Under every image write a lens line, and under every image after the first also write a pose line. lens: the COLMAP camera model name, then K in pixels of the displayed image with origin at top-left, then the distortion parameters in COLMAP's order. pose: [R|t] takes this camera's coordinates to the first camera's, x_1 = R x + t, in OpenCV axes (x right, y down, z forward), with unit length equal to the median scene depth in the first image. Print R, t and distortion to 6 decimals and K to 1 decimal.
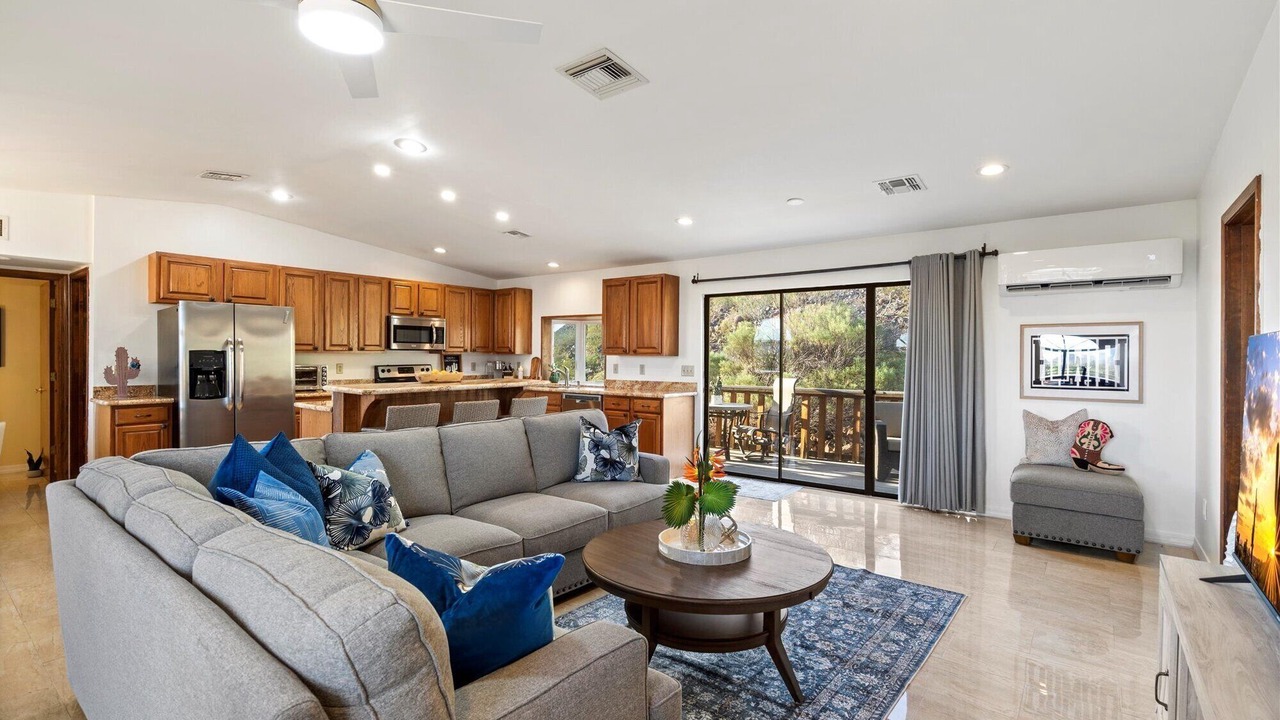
lens RADIAL K [[584.4, 0, 633.2], [0, 584.4, 358.8], [0, 0, 1]] dist [-0.001254, 0.000679]
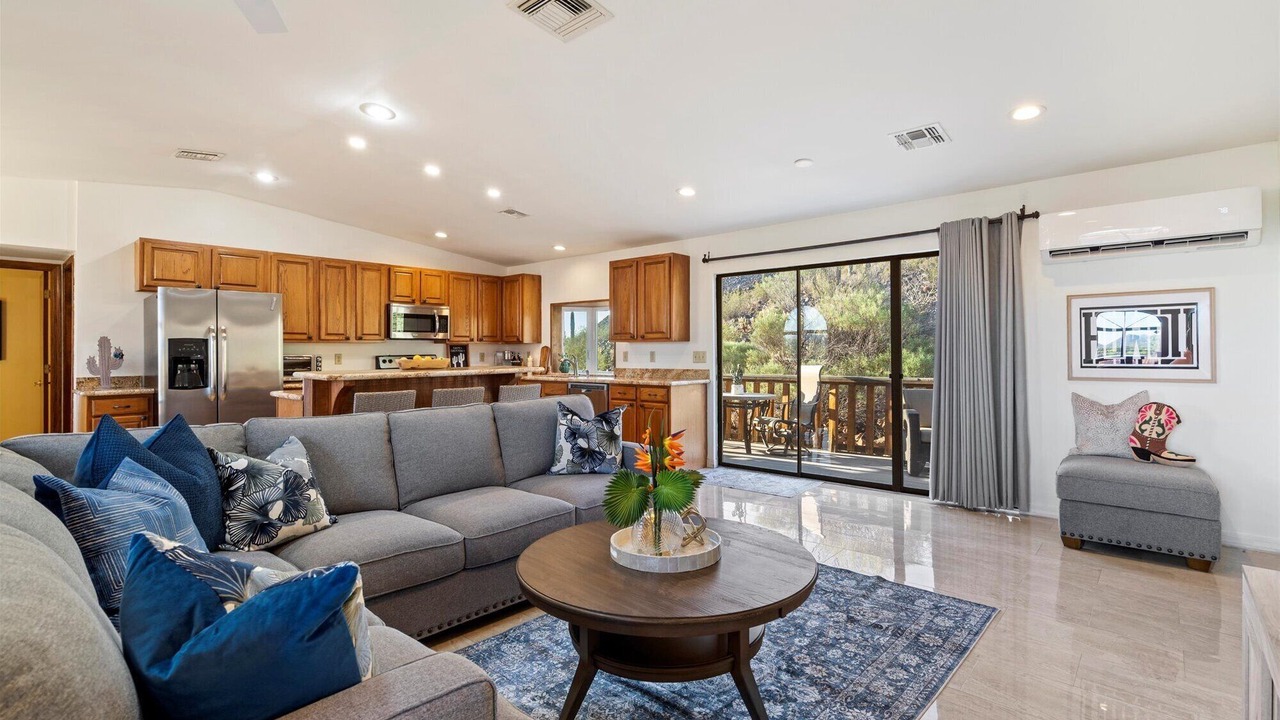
lens RADIAL K [[589.8, 0, 639.7], [0, 589.8, 348.2], [0, 0, 1]] dist [0.000160, 0.000010]
pose [[0.998305, -0.011977, -0.056958, 0.064031], [0.011338, 0.999869, -0.011532, 0.020235], [0.057089, 0.010867, 0.998310, 0.071713]]
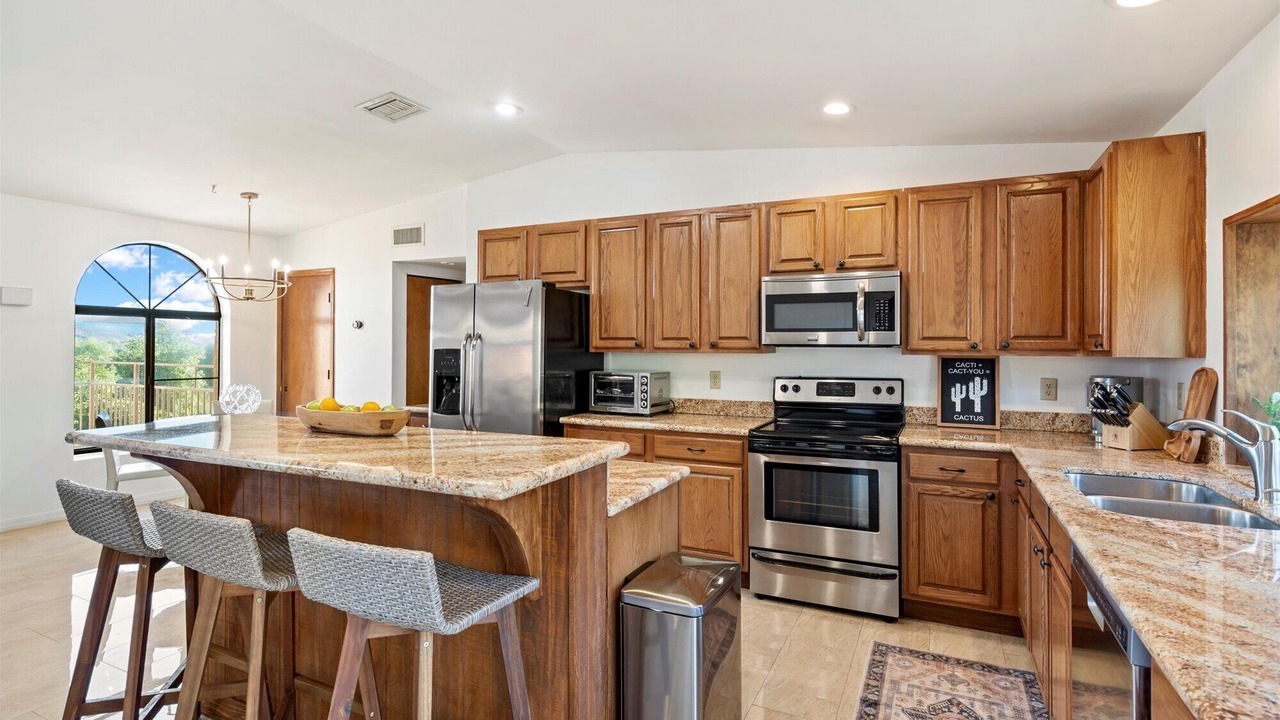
lens RADIAL K [[627.8, 0, 637.1], [0, 627.8, 341.3], [0, 0, 1]] dist [0.000034, 0.000185]
pose [[0.214324, -0.013980, -0.976663, 0.101934], [-0.009337, 0.999823, -0.016360, -0.013047], [0.976718, 0.012625, 0.214156, 1.018034]]
